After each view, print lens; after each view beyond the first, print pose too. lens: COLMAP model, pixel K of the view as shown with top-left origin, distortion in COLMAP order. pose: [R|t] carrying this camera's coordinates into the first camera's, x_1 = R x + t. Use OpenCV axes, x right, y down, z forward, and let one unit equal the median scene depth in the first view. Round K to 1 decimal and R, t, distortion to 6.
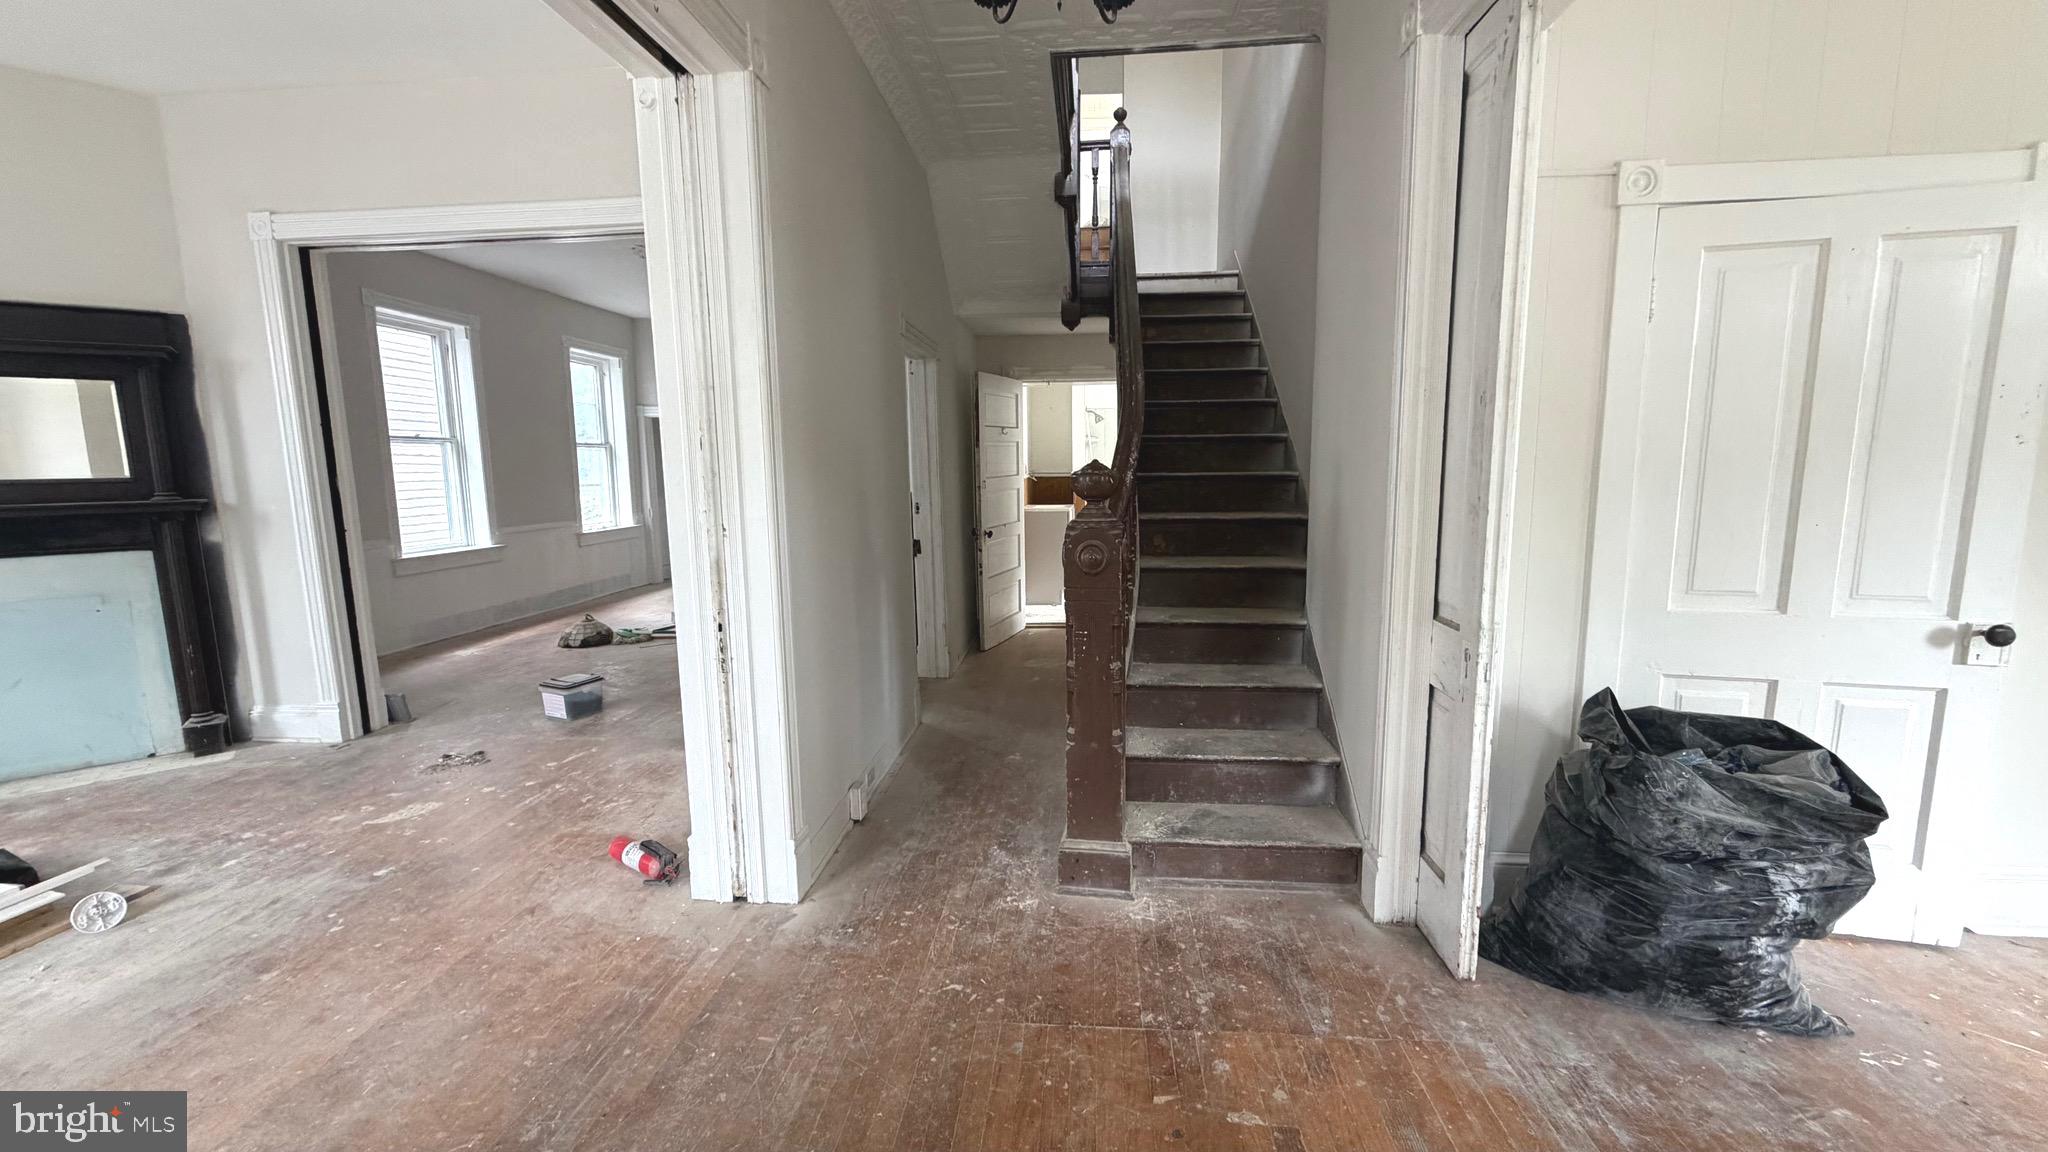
lens RADIAL K [[813.6, 0, 1014.4], [0, 813.6, 572.9], [0, 0, 1]] dist [0.001196, -0.000761]
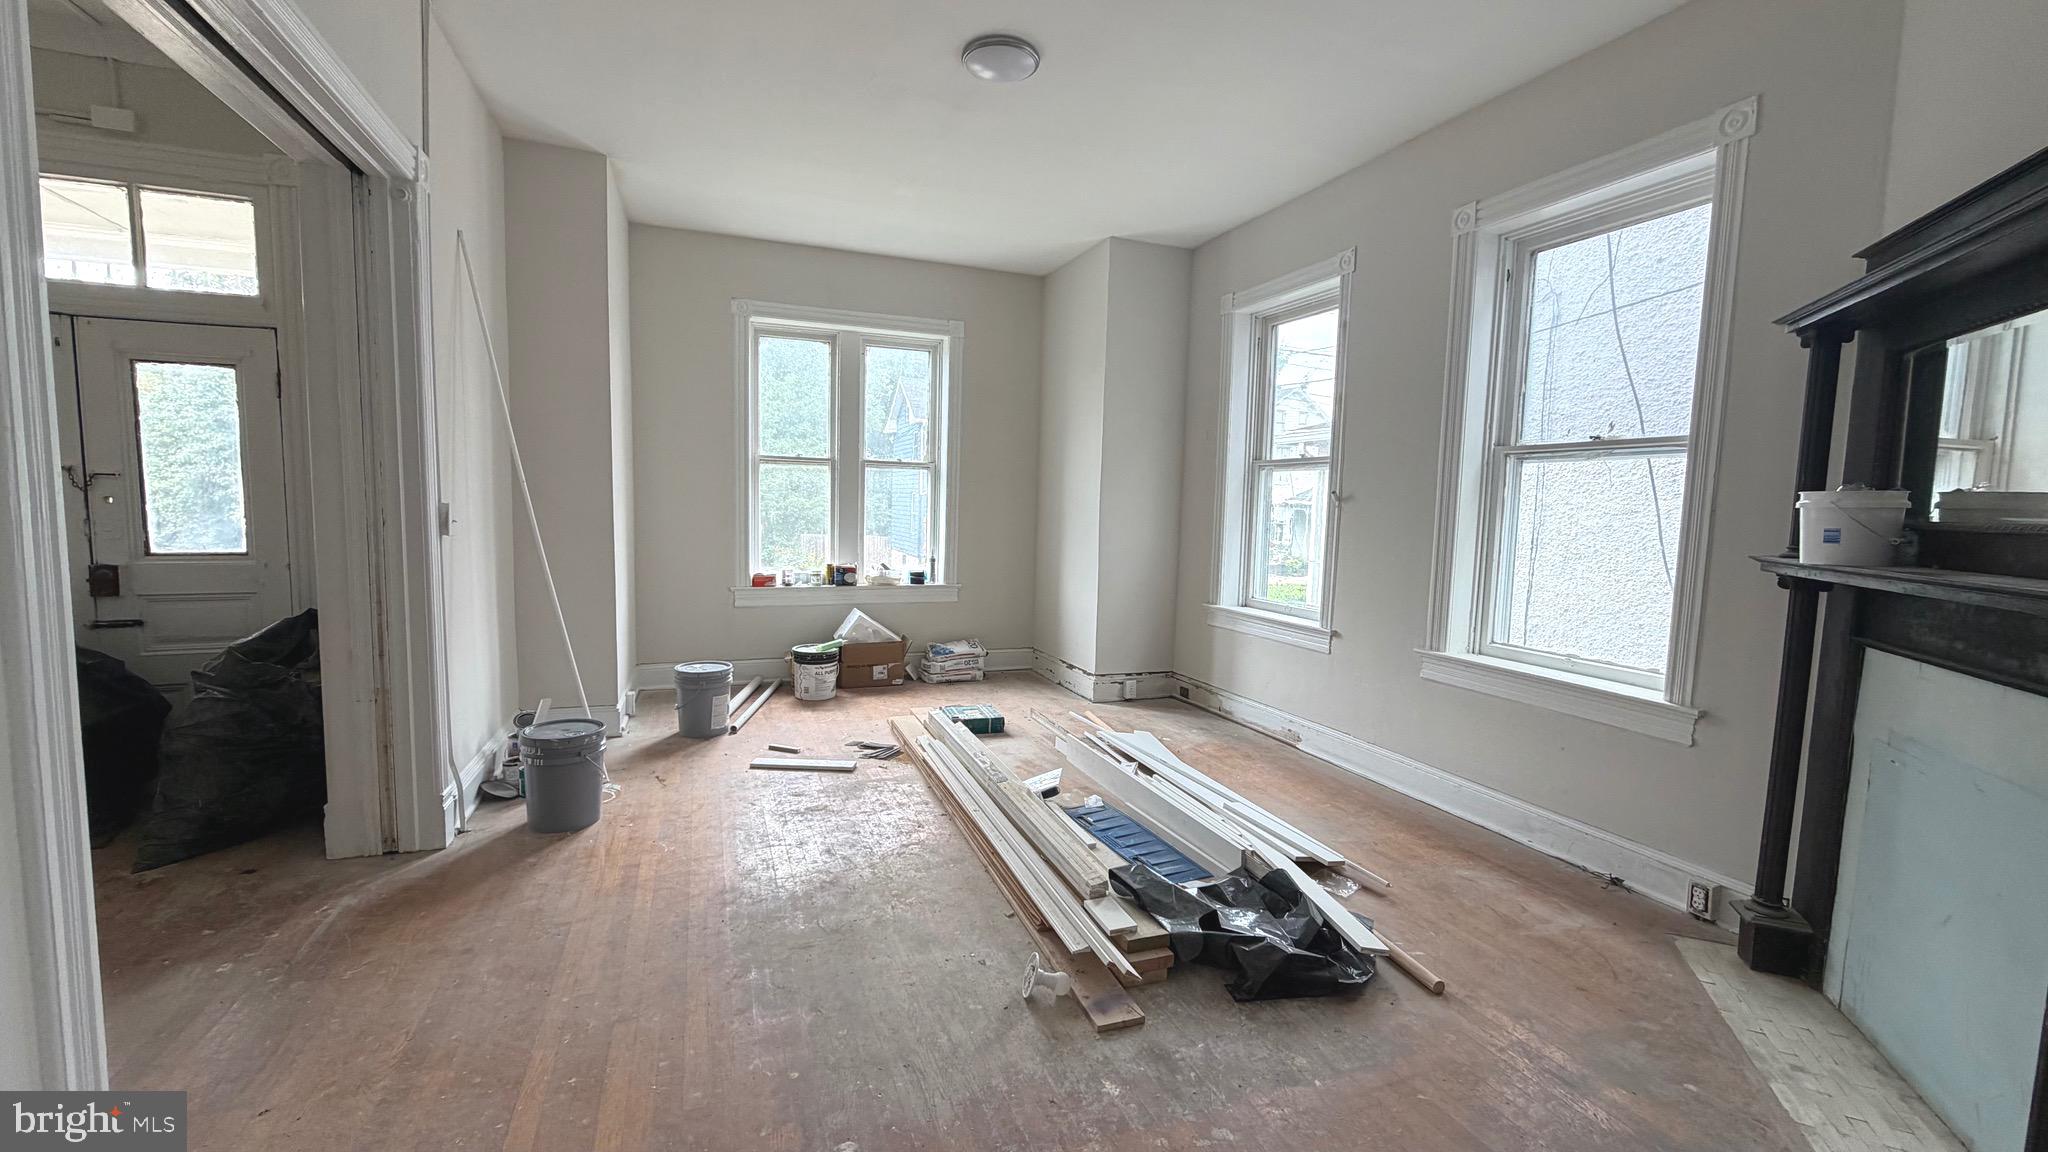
lens RADIAL K [[813.6, 0, 1014.2], [0, 813.6, 573.8], [0, 0, 1]] dist [0.001196, -0.000761]
pose [[-0.894418, 0.035665, -0.445808, -0.465771], [-0.067900, 0.974431, 0.214180, -0.139814], [0.442048, 0.221837, -0.869127, 1.094922]]
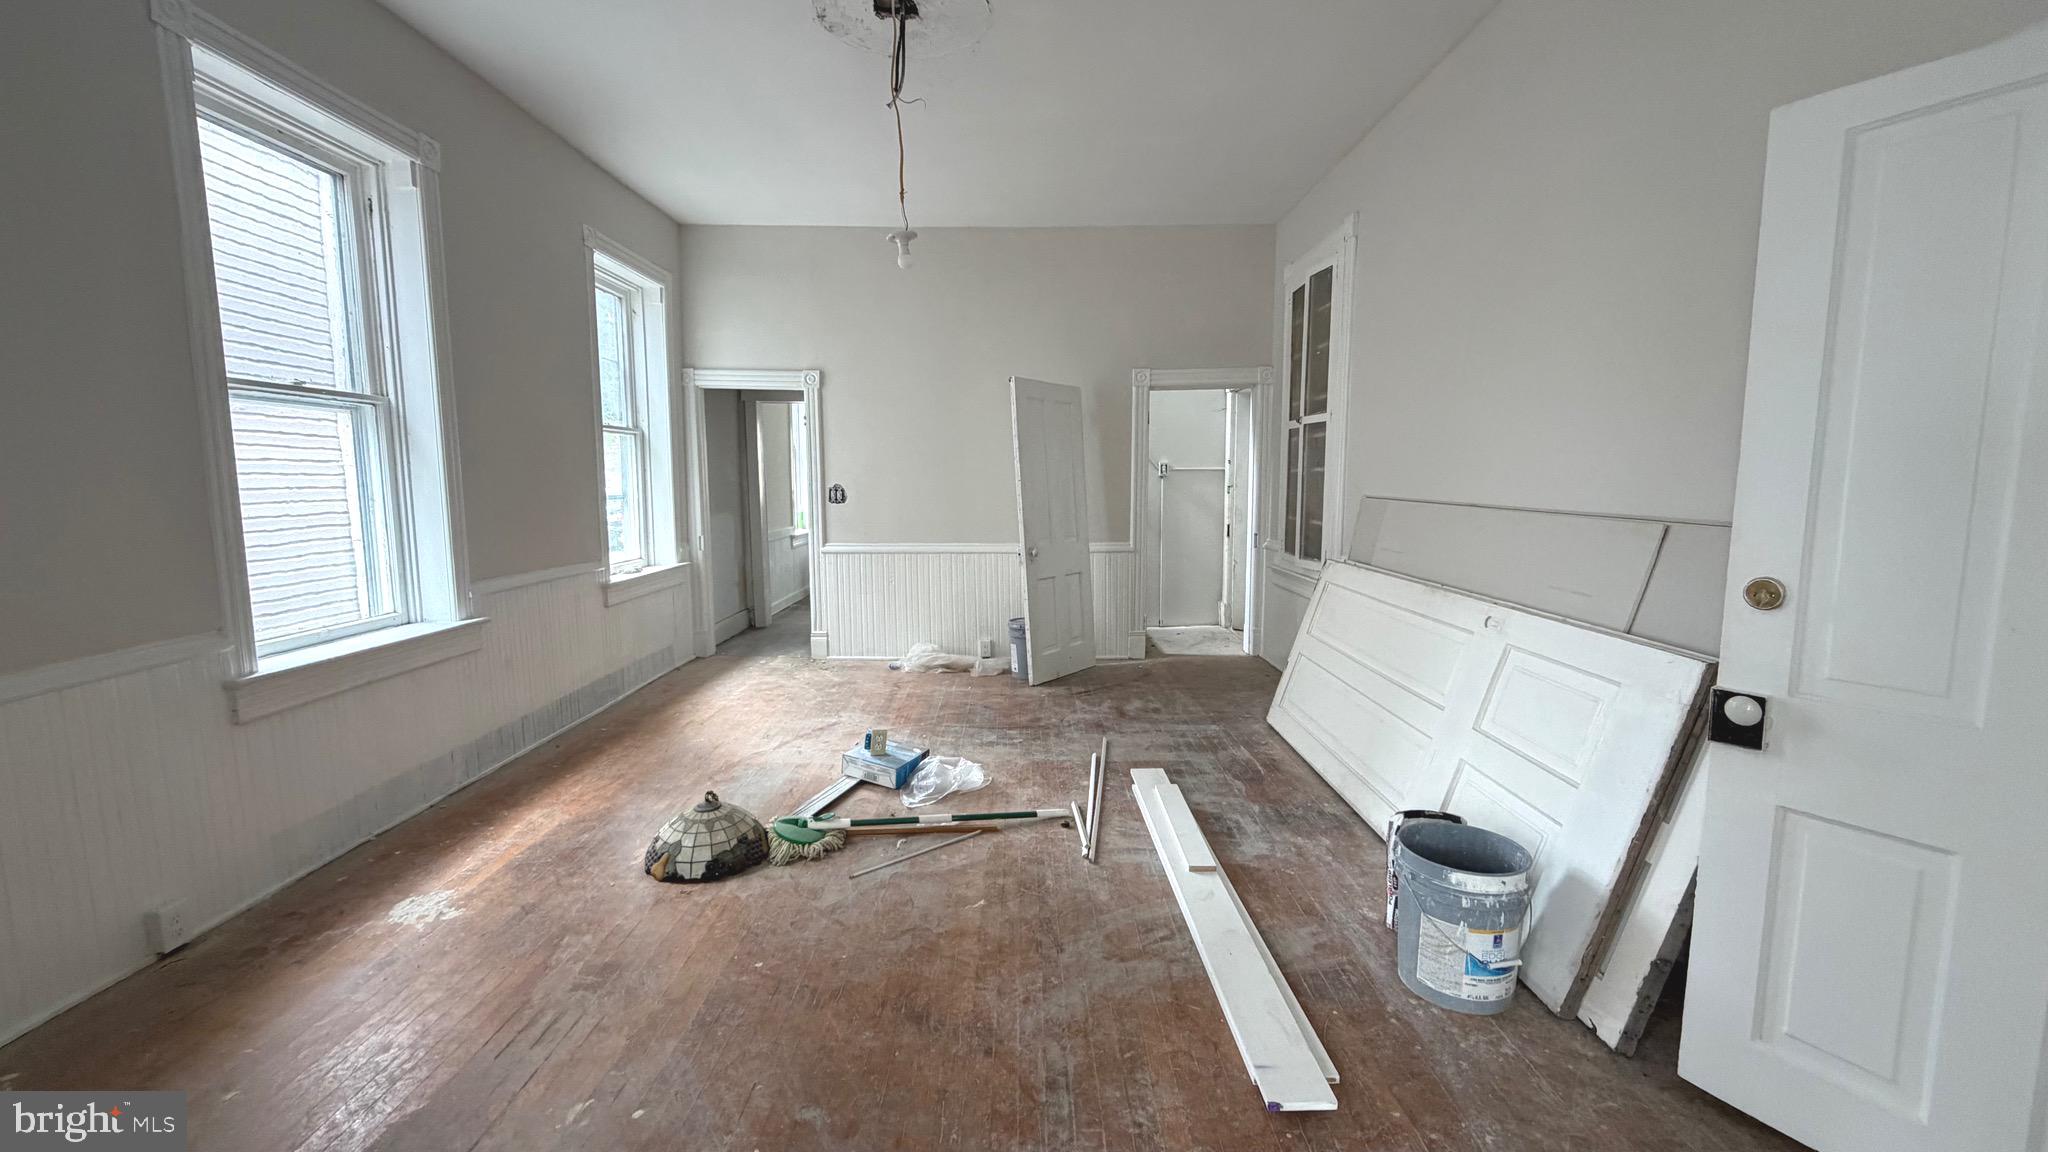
lens RADIAL K [[813.6, 0, 1014.2], [0, 813.6, 575.2], [0, 0, 1]] dist [0.001196, -0.000761]
pose [[0.995523, 0.001804, 0.094500, -0.680813], [-0.000453, 0.999897, -0.014313, -0.103505], [-0.094516, 0.014207, 0.995422, 0.920671]]
